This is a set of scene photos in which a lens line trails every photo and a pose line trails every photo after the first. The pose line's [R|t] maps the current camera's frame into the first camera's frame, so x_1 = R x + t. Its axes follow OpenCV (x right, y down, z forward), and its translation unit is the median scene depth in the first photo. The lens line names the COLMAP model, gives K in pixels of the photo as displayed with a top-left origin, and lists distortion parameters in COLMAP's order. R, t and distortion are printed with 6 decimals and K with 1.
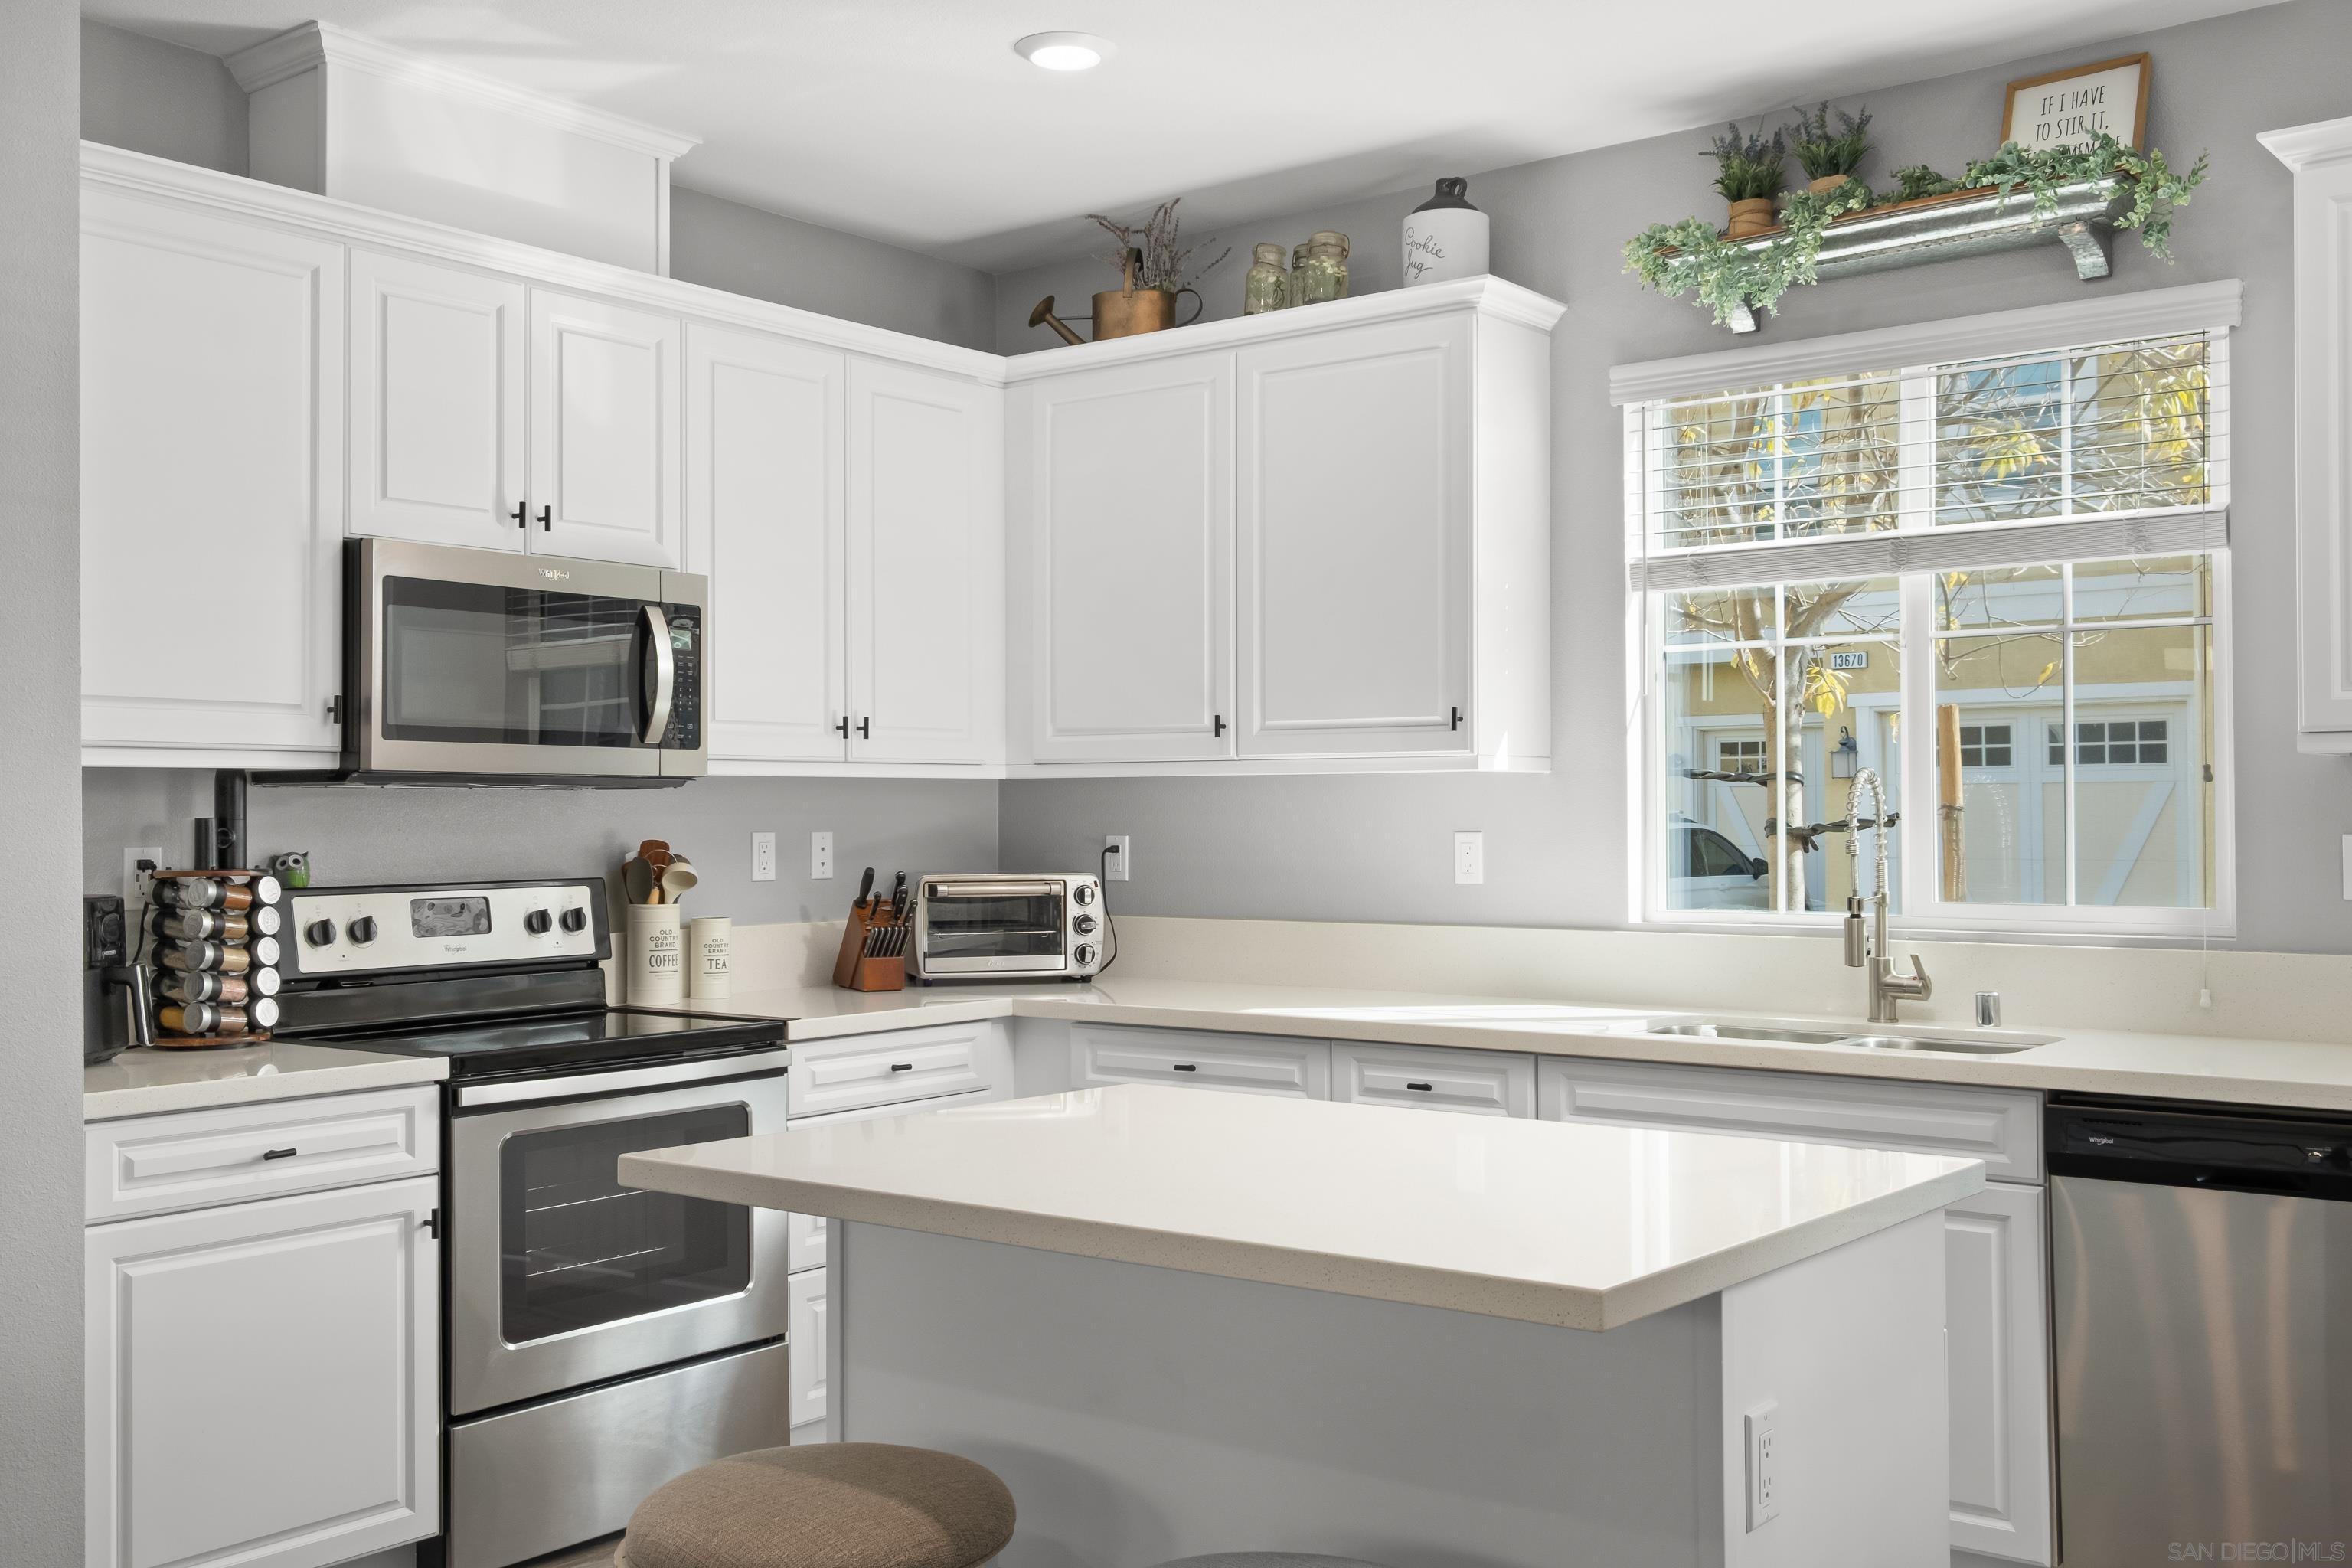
lens RADIAL K [[2233.1, 0, 1167.1], [0, 2233.1, 775.7], [0, 0, 1]] dist [0.015887, 0.000000]
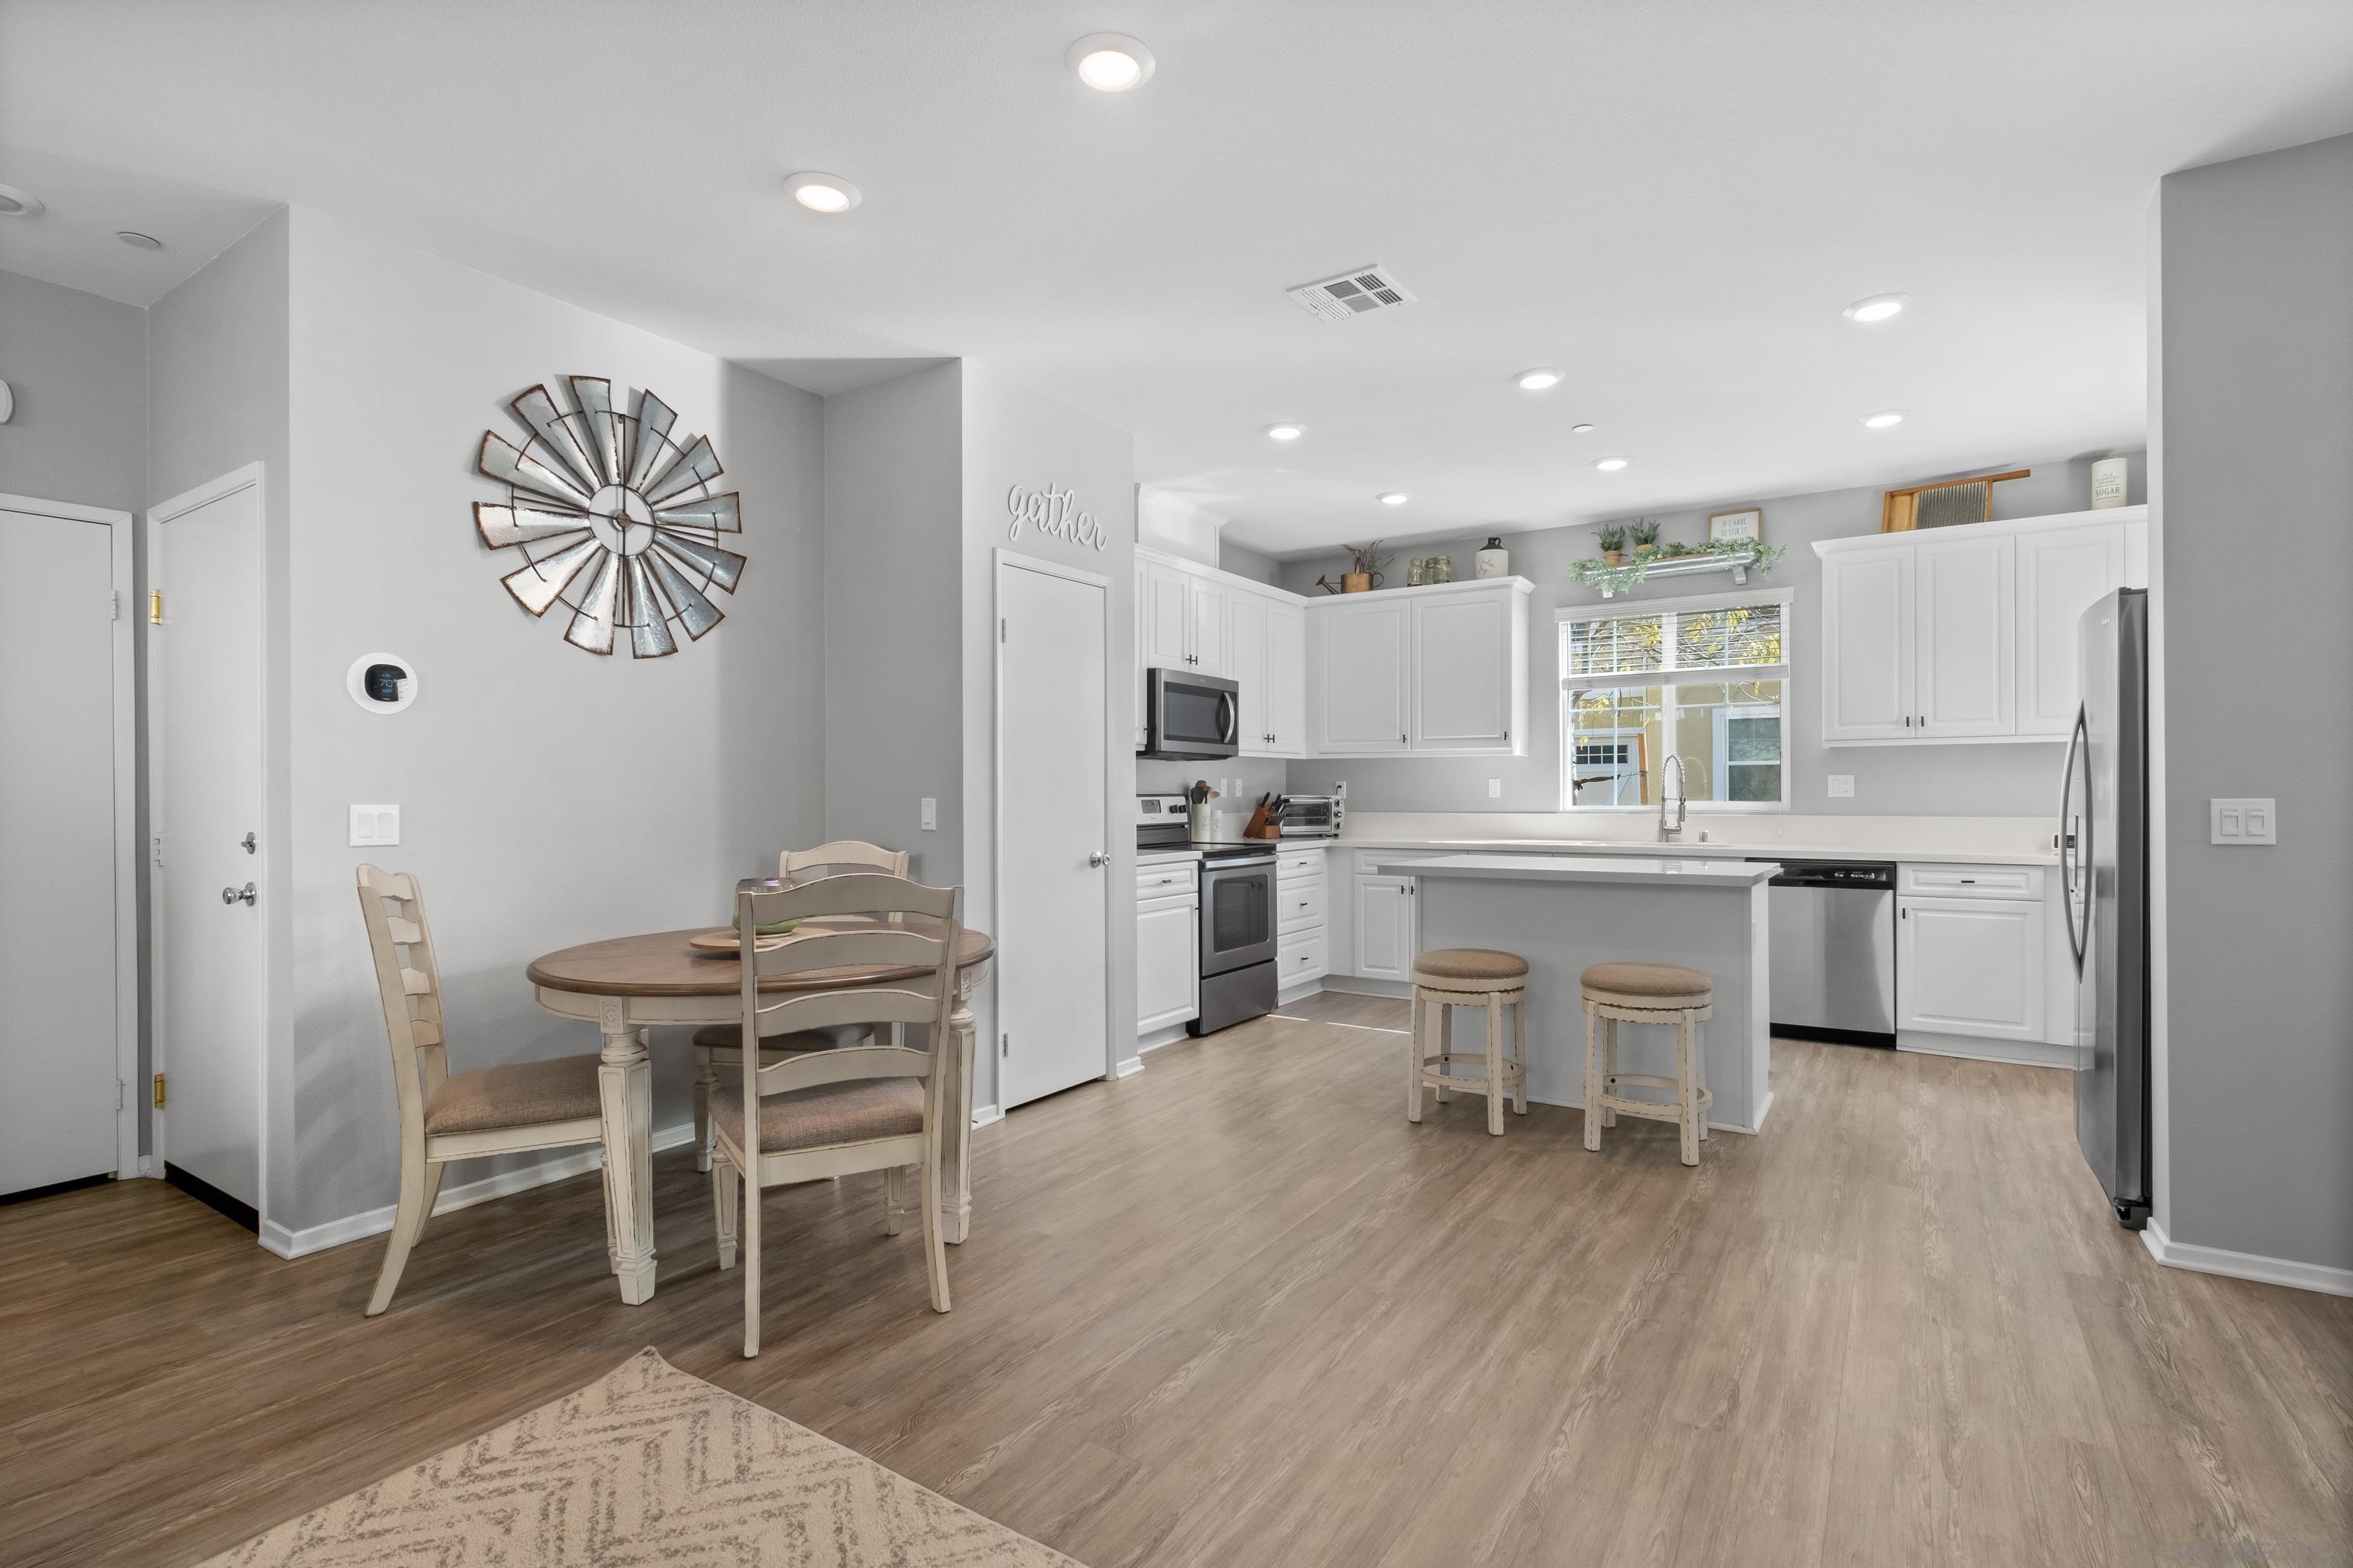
lens RADIAL K [[1101.5, 0, 1174.2], [0, 1101.5, 797.1], [0, 0, 1]] dist [-0.009582, 0.001327]
pose [[0.996853, 0.000449, 0.079269, -0.387832], [-0.002114, 0.999779, 0.020917, 0.022706], [-0.079242, -0.021018, 0.996634, -0.329586]]
